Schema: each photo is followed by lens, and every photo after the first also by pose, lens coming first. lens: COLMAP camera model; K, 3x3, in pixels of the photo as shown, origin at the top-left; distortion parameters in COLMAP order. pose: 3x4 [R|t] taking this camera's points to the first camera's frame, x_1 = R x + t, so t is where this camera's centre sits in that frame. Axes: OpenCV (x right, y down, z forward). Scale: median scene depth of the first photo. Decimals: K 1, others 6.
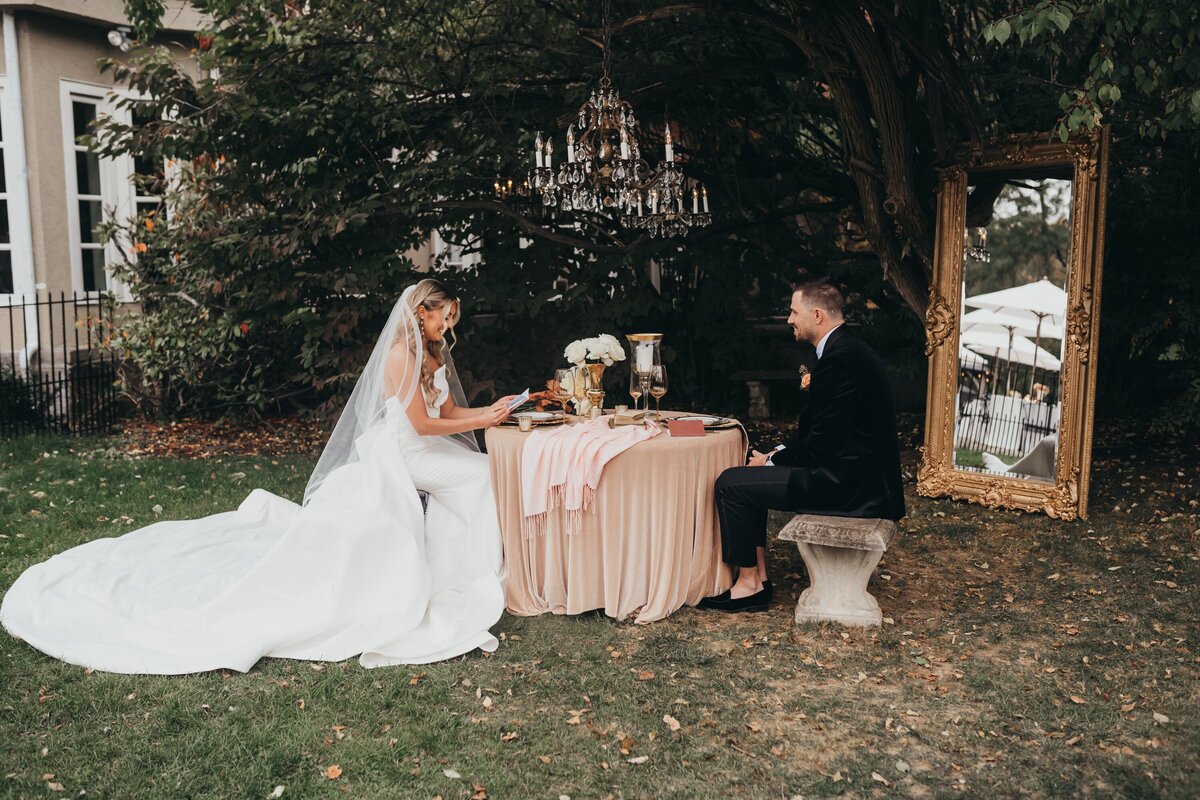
lens RADIAL K [[1133.2, 0, 598.7], [0, 1133.2, 388.0], [0, 0, 1]] dist [-0.056702, 0.084880]
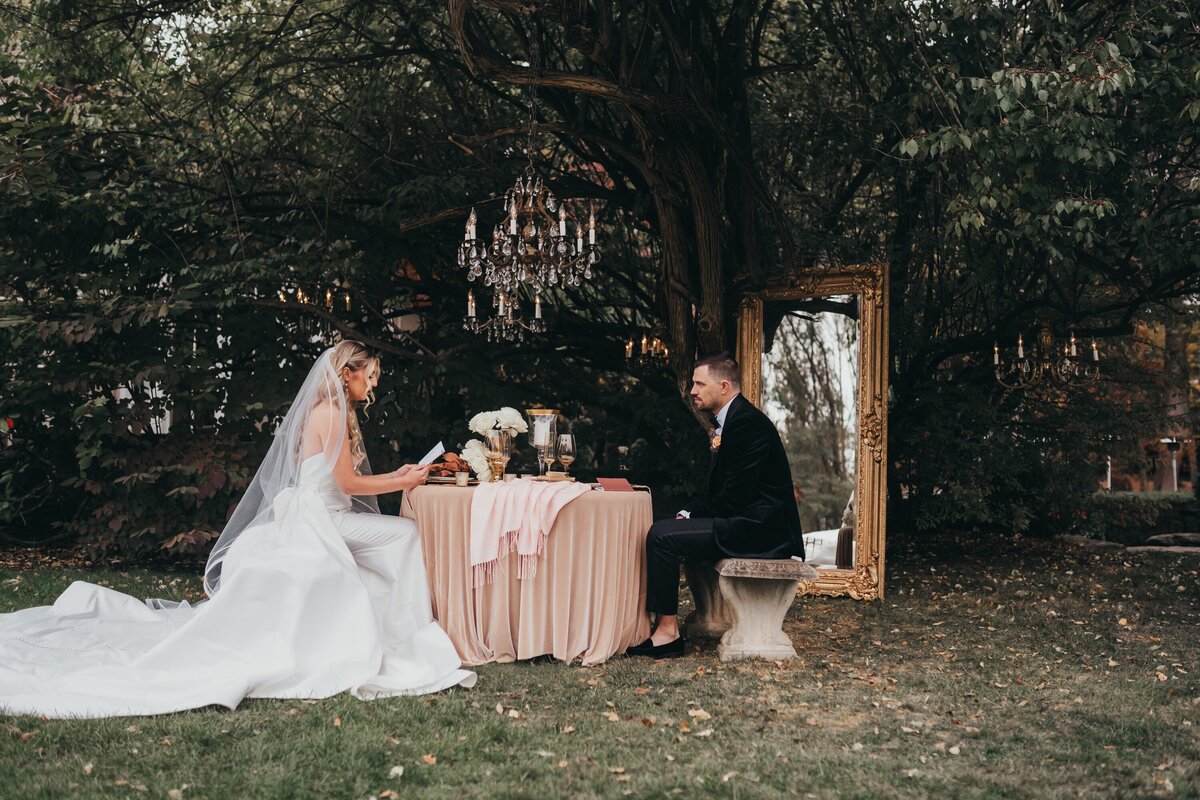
lens RADIAL K [[1188.6, 0, 598.2], [0, 1188.6, 398.8], [0, 0, 1]] dist [-0.061691, 0.086999]
pose [[0.938787, 0.047632, 0.341189, -0.257074], [0.008250, 0.987003, -0.160490, 0.107067], [-0.344399, 0.153481, 0.926193, -0.039129]]
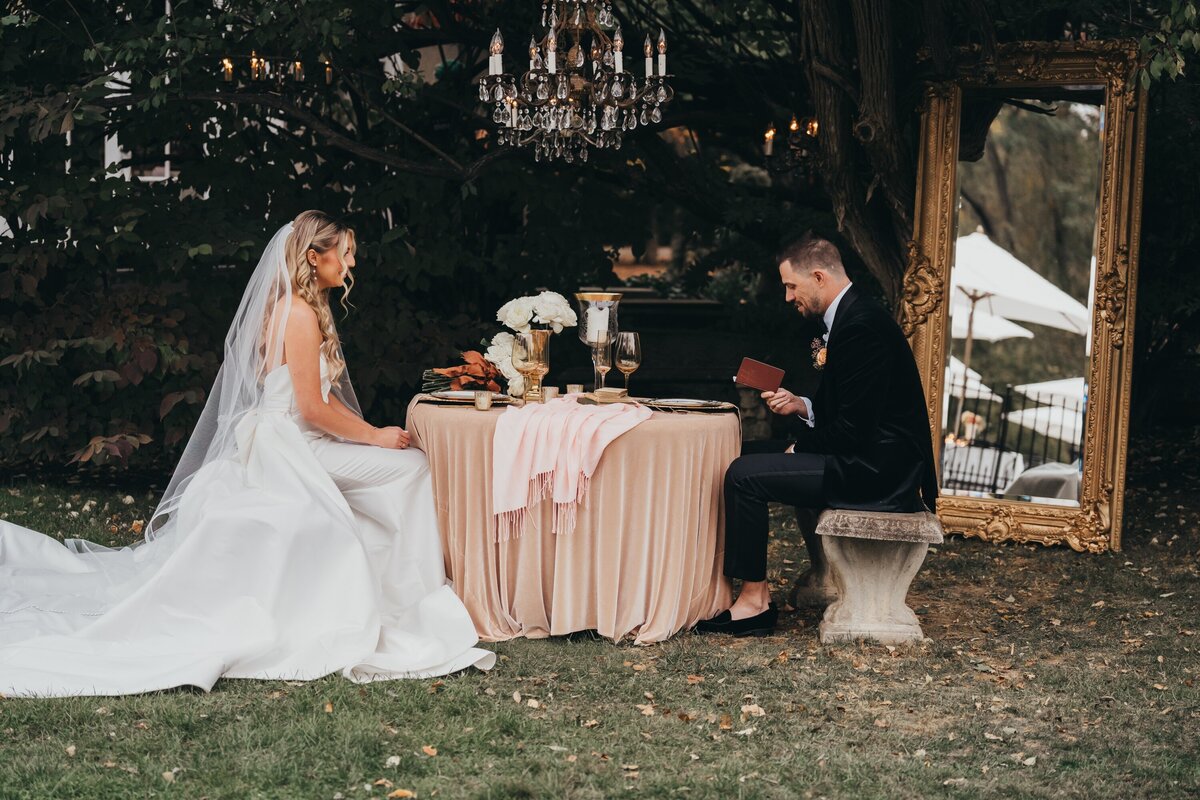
lens RADIAL K [[2447.6, 0, 573.5], [0, 2447.6, 368.3], [0, 0, 1]] dist [0.040929, -0.123218]
pose [[0.969549, 0.017566, 0.244266, -0.336858], [-0.009085, 0.999318, -0.035804, 0.055739], [-0.244729, 0.032494, 0.969047, -0.529534]]
